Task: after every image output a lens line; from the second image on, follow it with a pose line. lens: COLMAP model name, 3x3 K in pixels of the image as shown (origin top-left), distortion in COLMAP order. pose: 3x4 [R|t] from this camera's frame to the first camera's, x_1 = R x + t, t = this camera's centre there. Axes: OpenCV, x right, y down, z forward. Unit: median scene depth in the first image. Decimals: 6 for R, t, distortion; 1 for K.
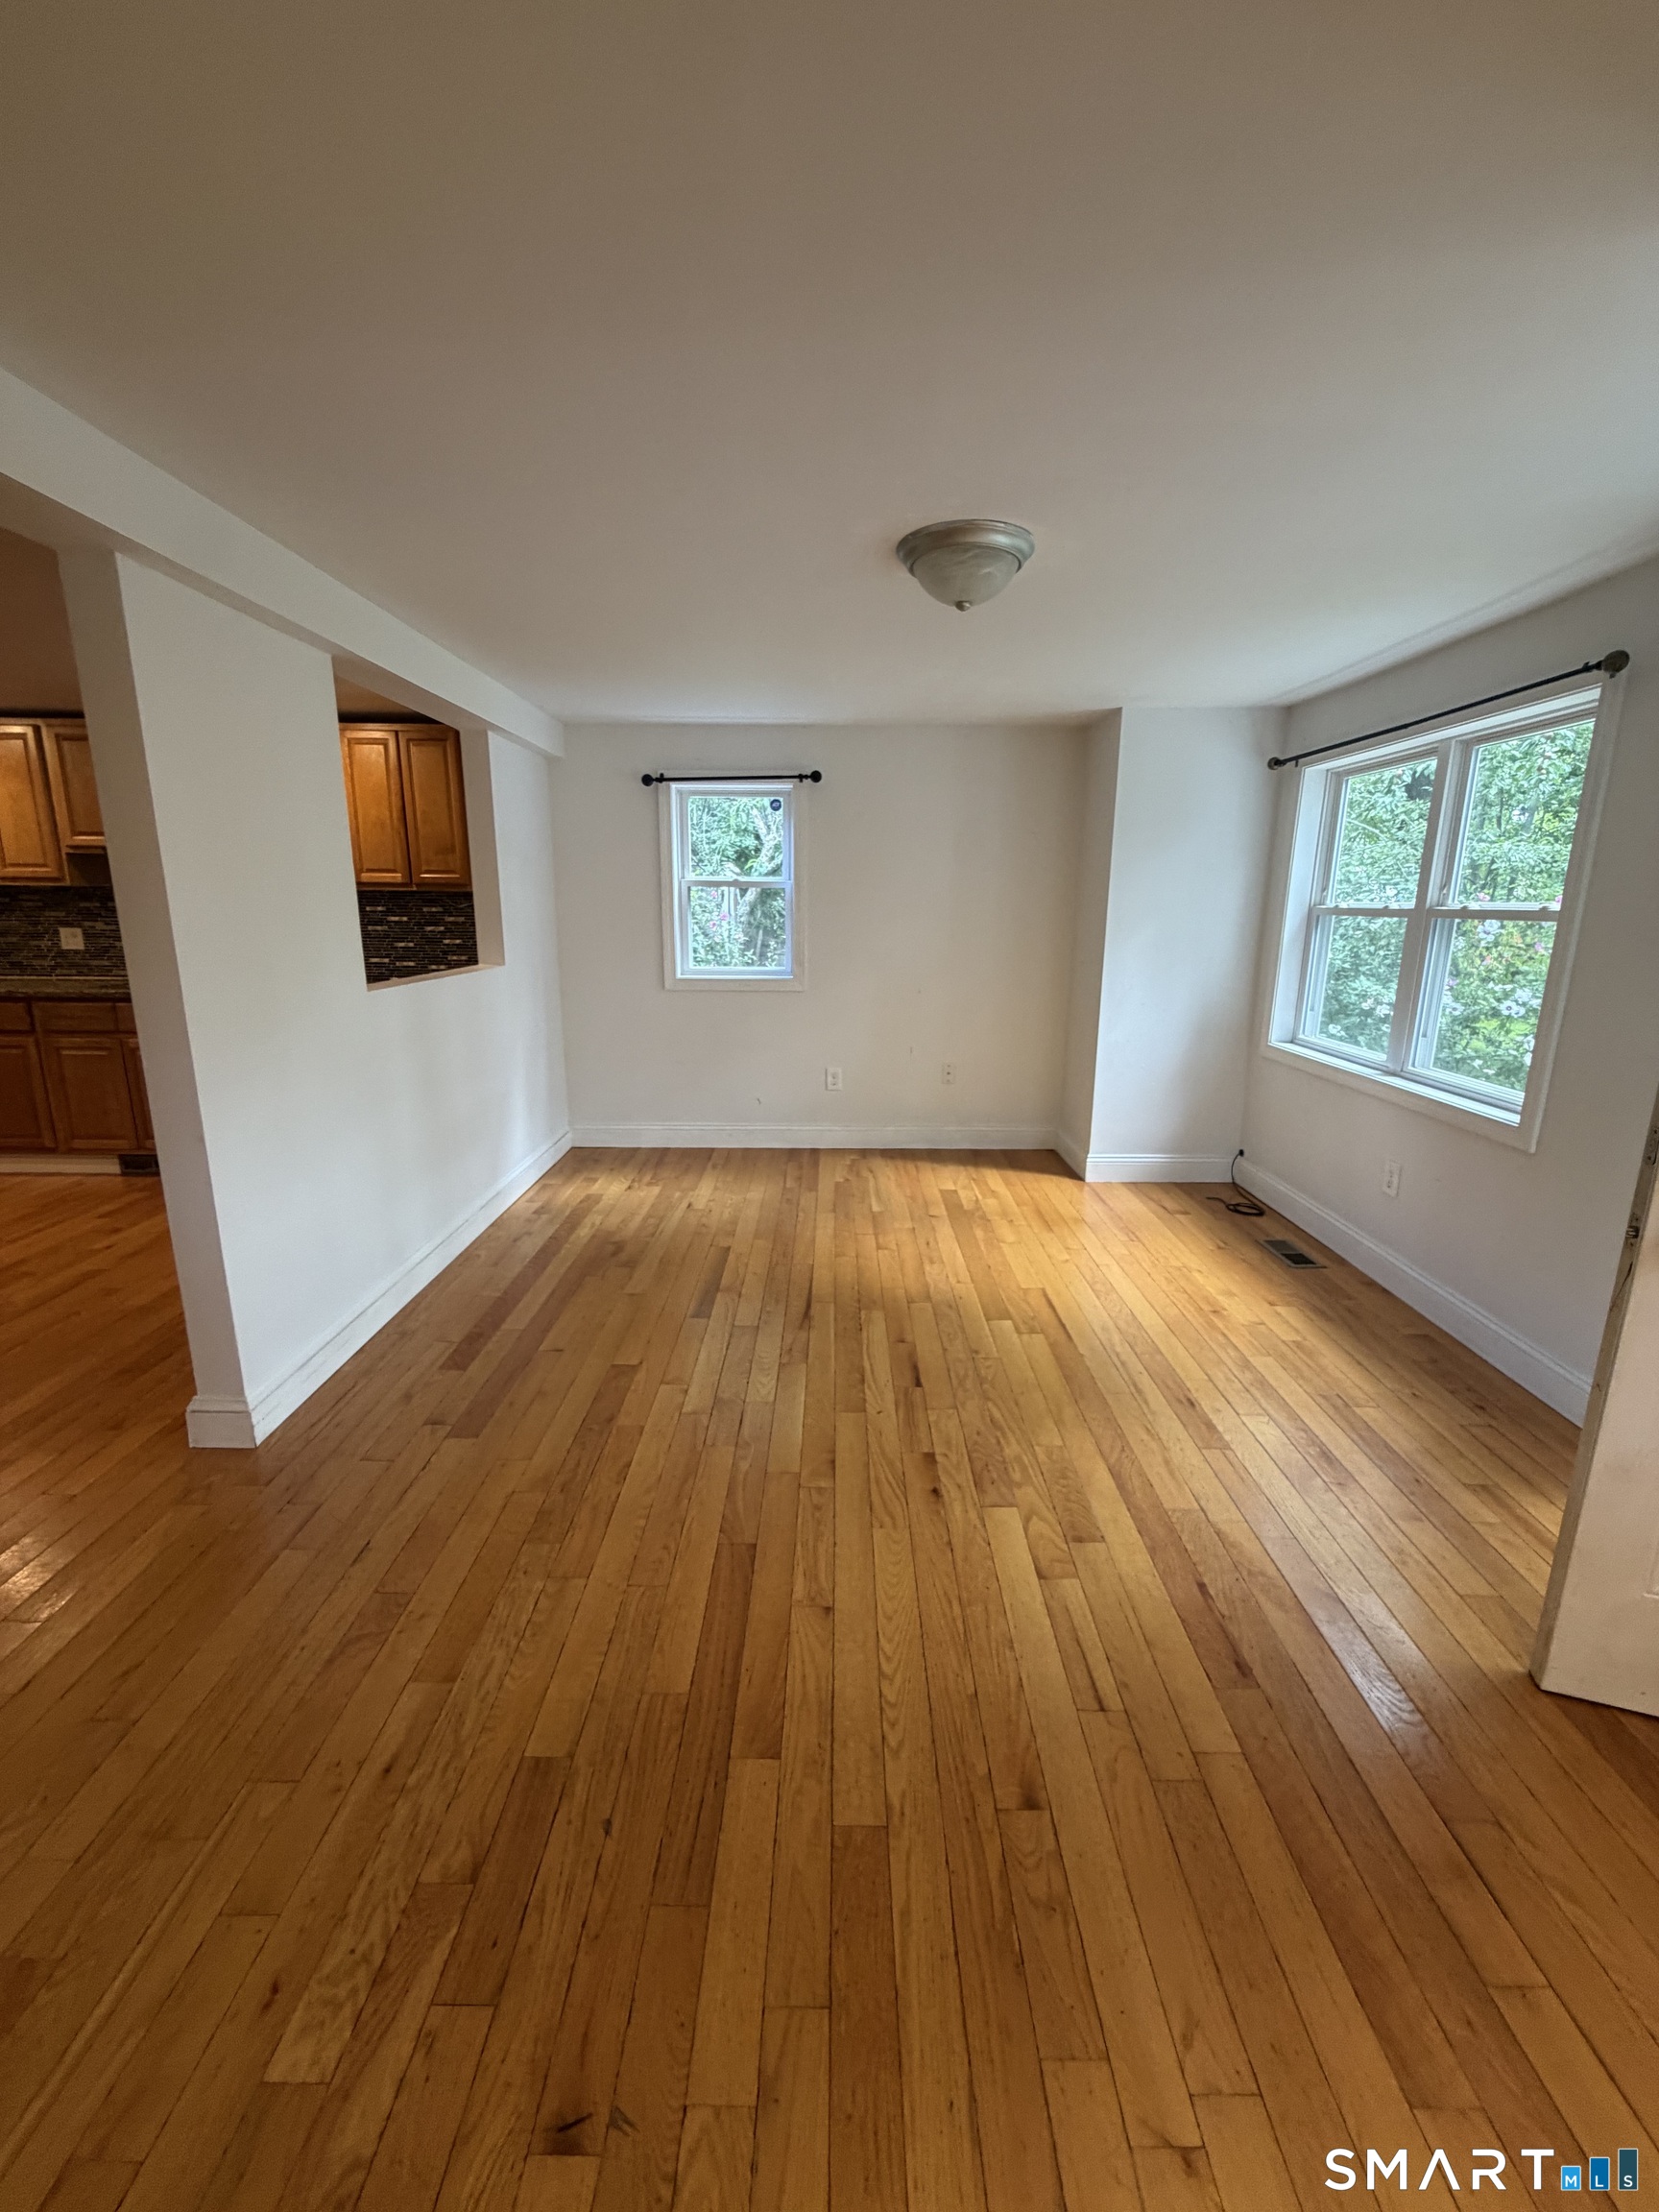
lens RADIAL K [[881.2, 0, 832.4], [0, 881.2, 1101.9], [0, 0, 1]] dist [-0.002446, -0.000841]
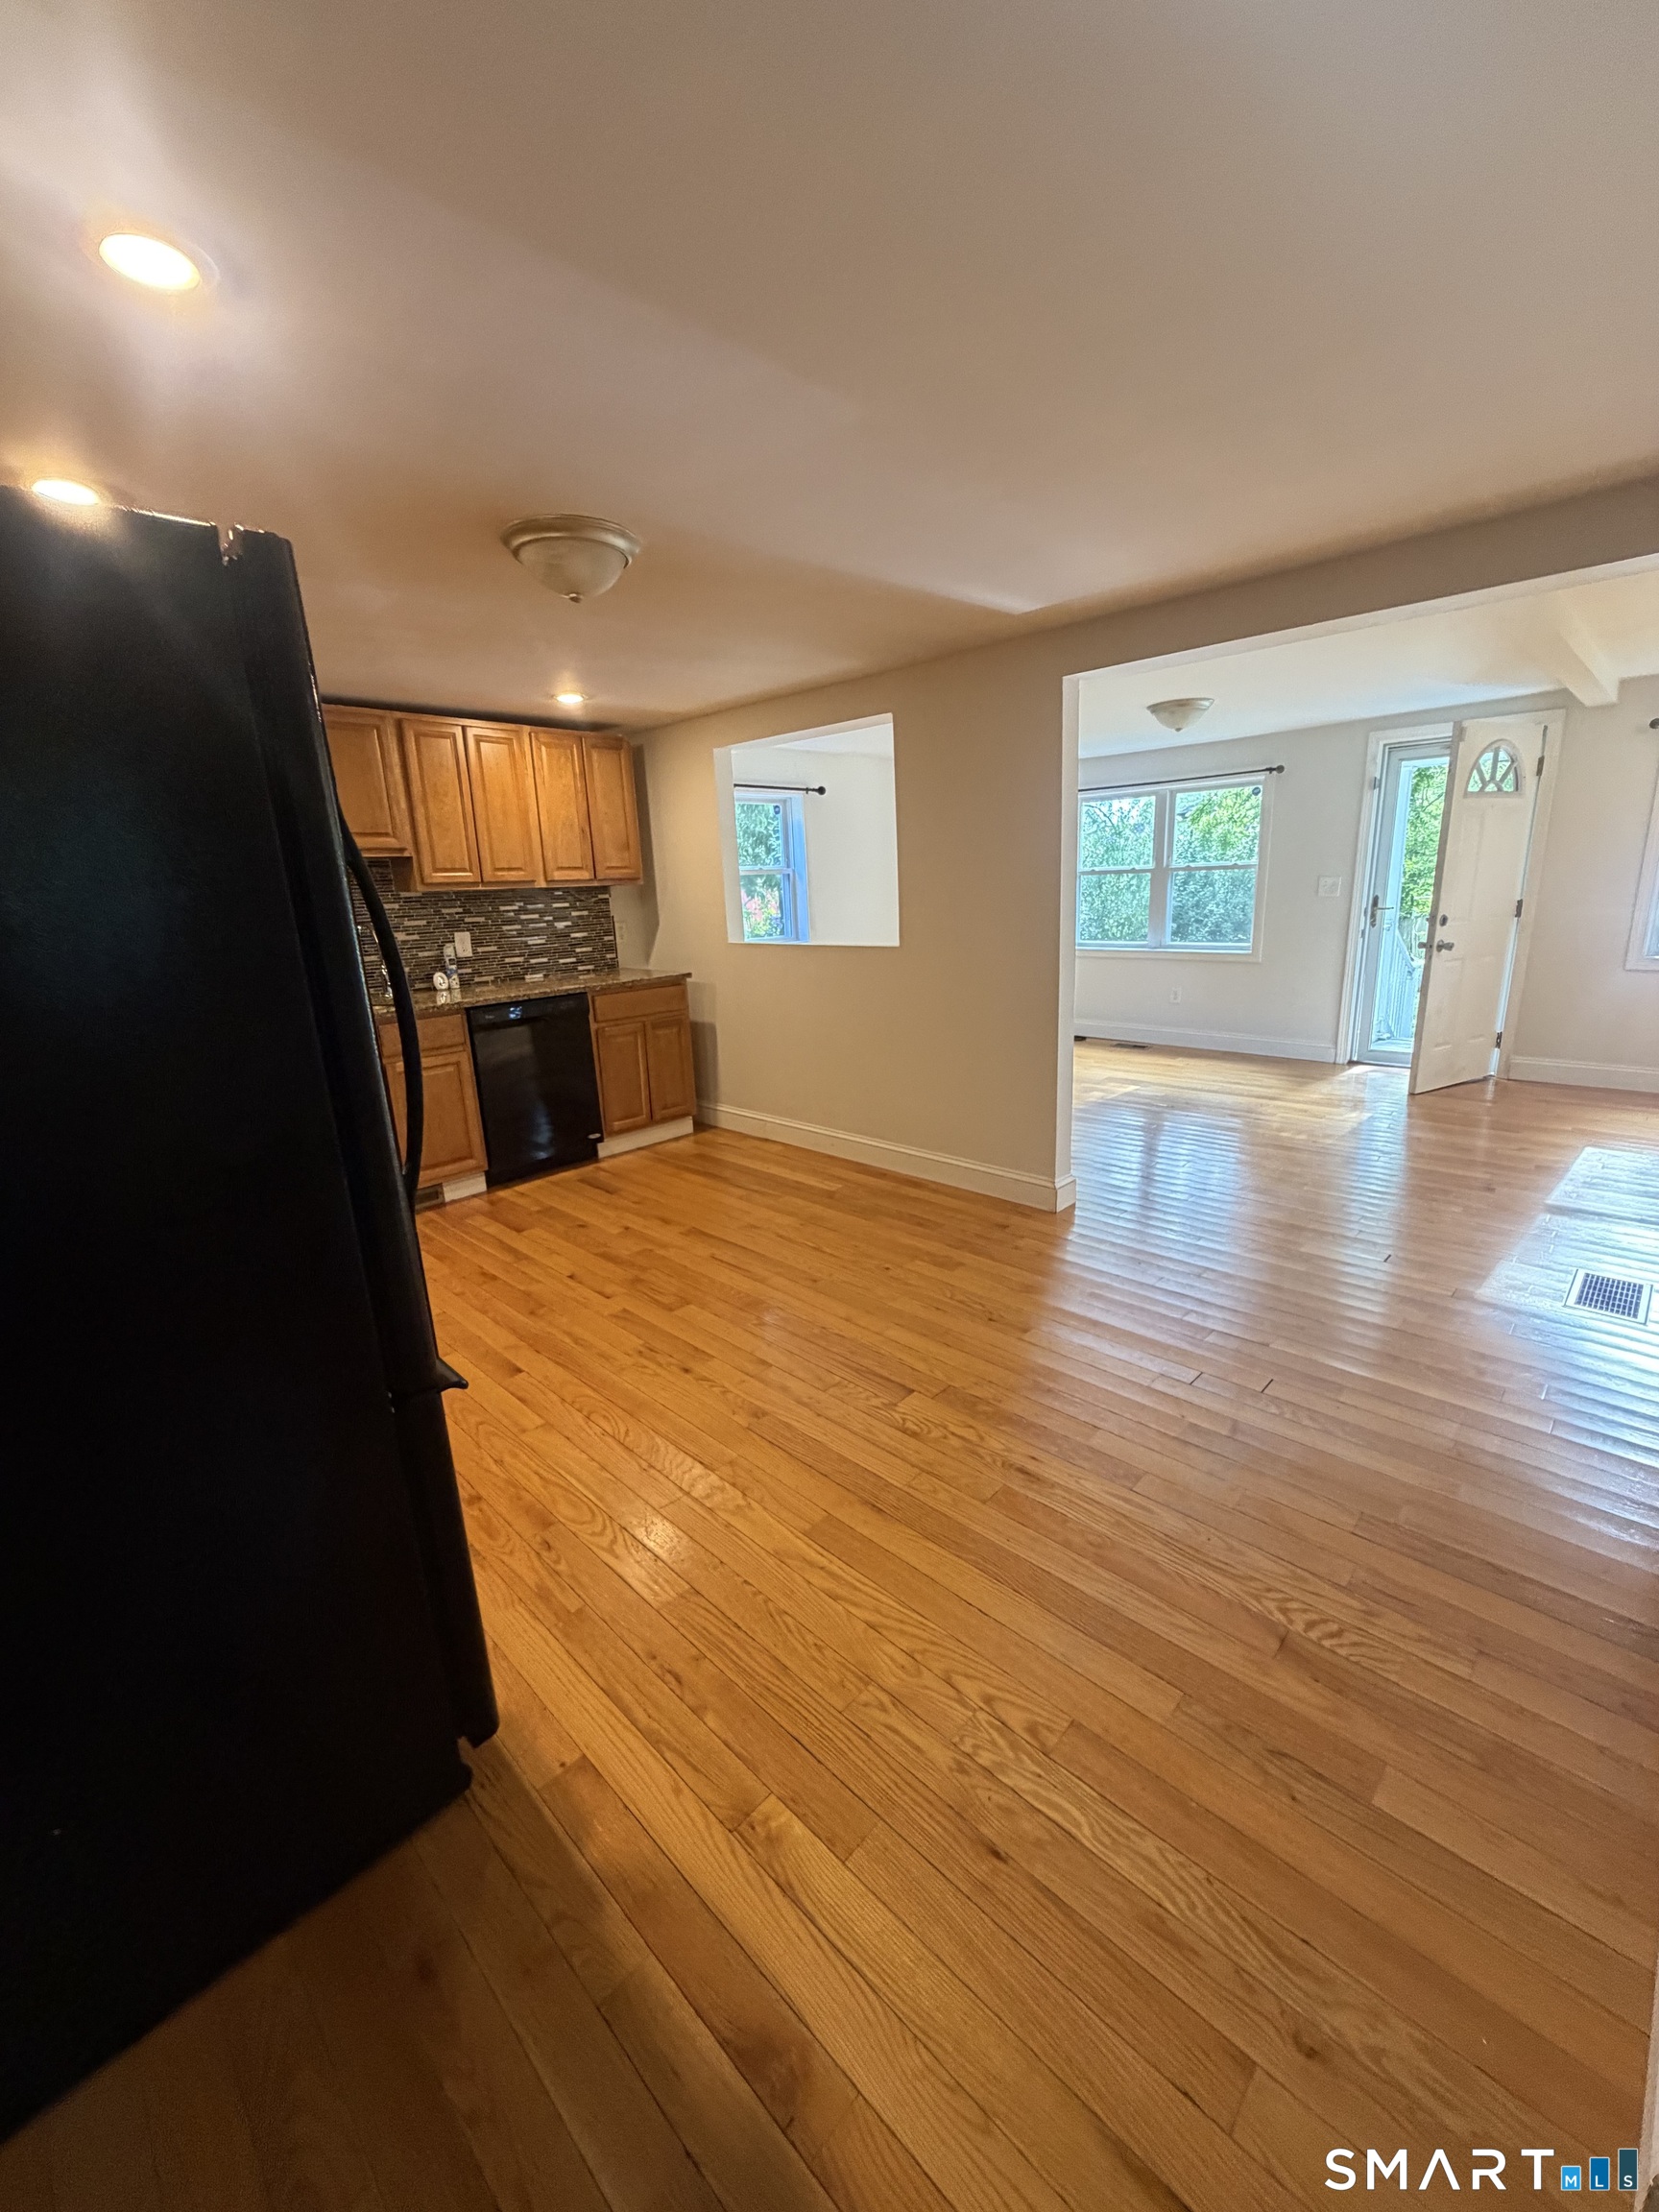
lens RADIAL K [[881.2, 0, 825.6], [0, 881.2, 1104.2], [0, 0, 1]] dist [-0.002446, -0.000841]
pose [[0.696600, -0.213798, 0.684864, -1.083292], [0.206506, 0.973921, 0.093989, -0.023909], [-0.687098, 0.075955, 0.722584, 0.049465]]
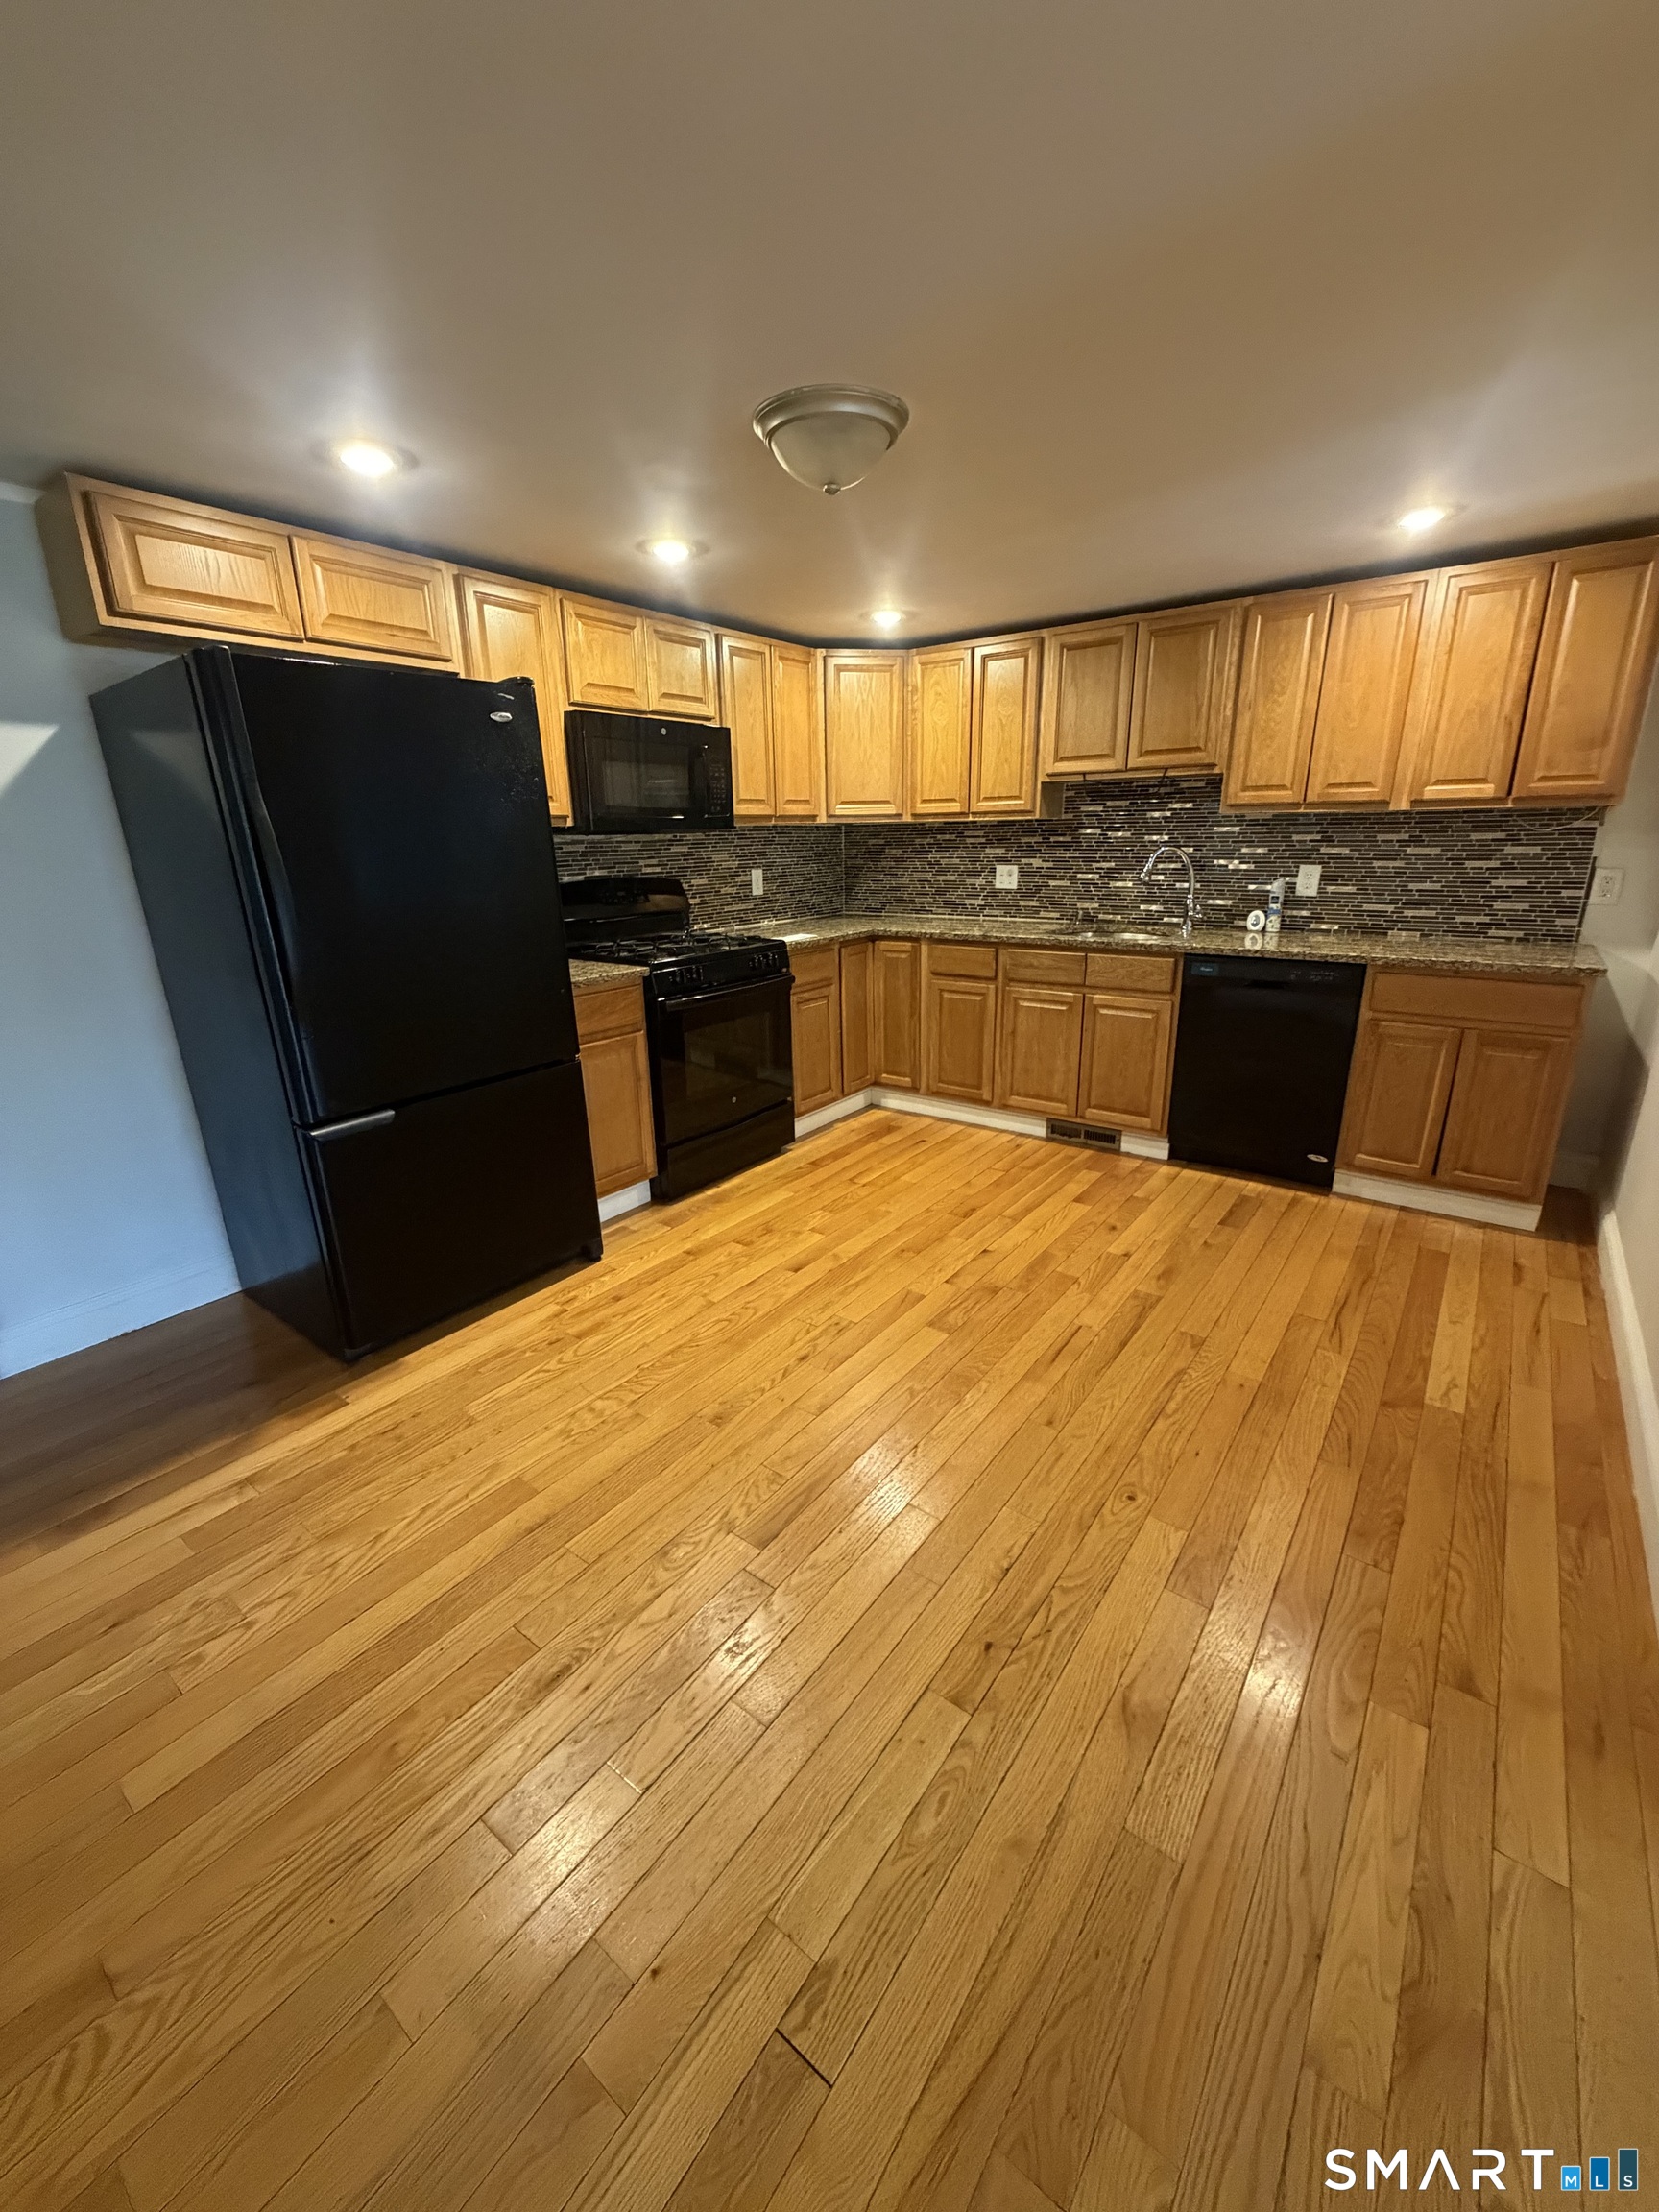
lens RADIAL K [[881.2, 0, 830.8], [0, 881.2, 1105.1], [0, 0, 1]] dist [-0.002446, -0.000841]
pose [[0.800186, 0.151785, -0.580227, -0.467835], [-0.104869, 0.987951, 0.113820, -0.034077], [0.590512, -0.030229, 0.806463, 0.127290]]
